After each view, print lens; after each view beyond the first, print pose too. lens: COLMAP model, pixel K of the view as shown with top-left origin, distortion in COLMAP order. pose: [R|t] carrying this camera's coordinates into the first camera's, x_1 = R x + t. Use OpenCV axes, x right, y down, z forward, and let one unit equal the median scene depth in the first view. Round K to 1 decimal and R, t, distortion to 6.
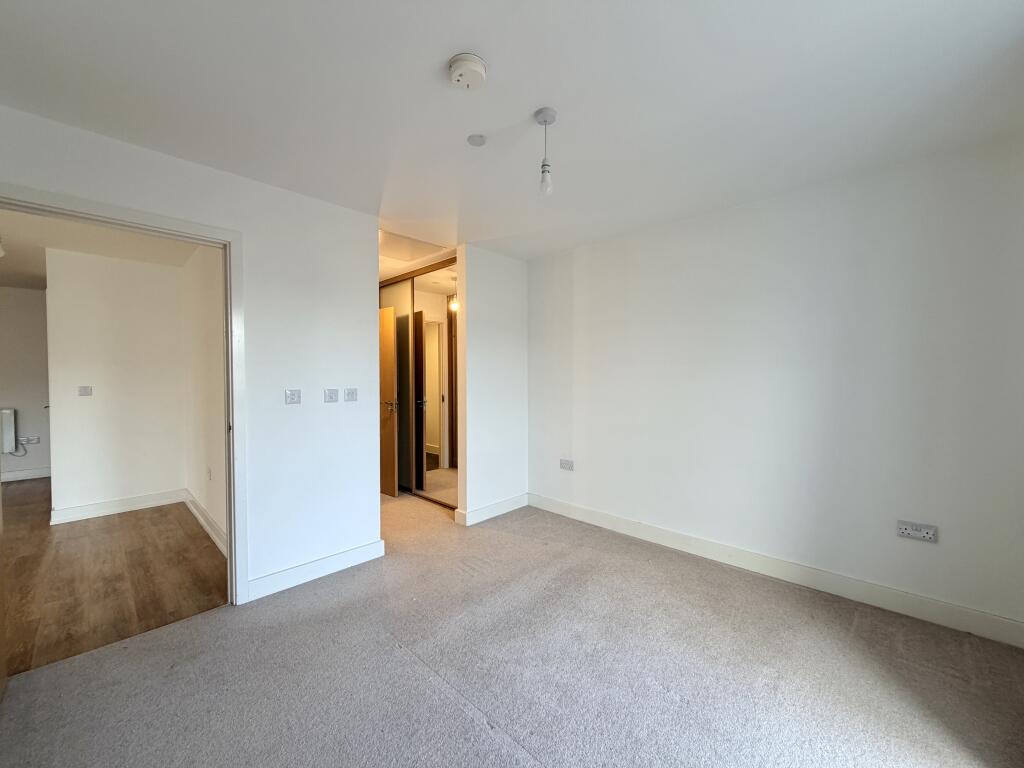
lens RADIAL K [[404.5, 0, 512.2], [0, 404.5, 387.4], [0, 0, 1]] dist [0.002934, 0.000058]
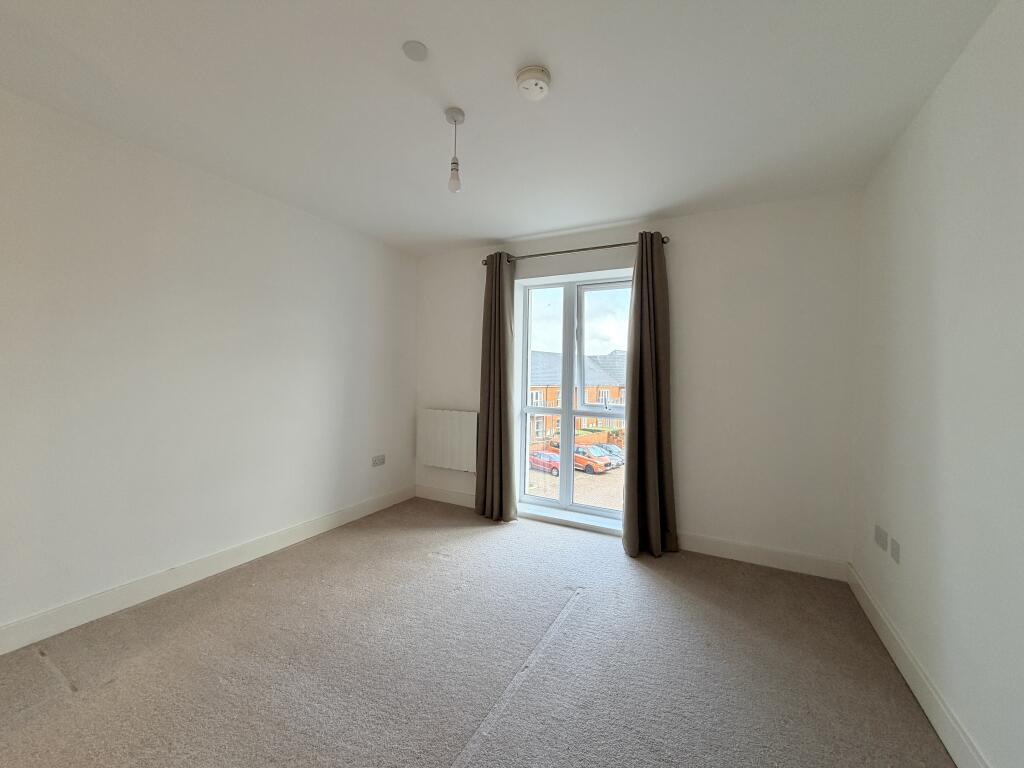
lens RADIAL K [[404.5, 0, 512.2], [0, 404.5, 387.4], [0, 0, 1]] dist [0.002934, 0.000058]
pose [[-0.278032, -0.029118, 0.960130, -0.788614], [0.007873, 0.999438, 0.032590, -0.004826], [-0.960539, 0.016620, -0.277647, 0.924235]]
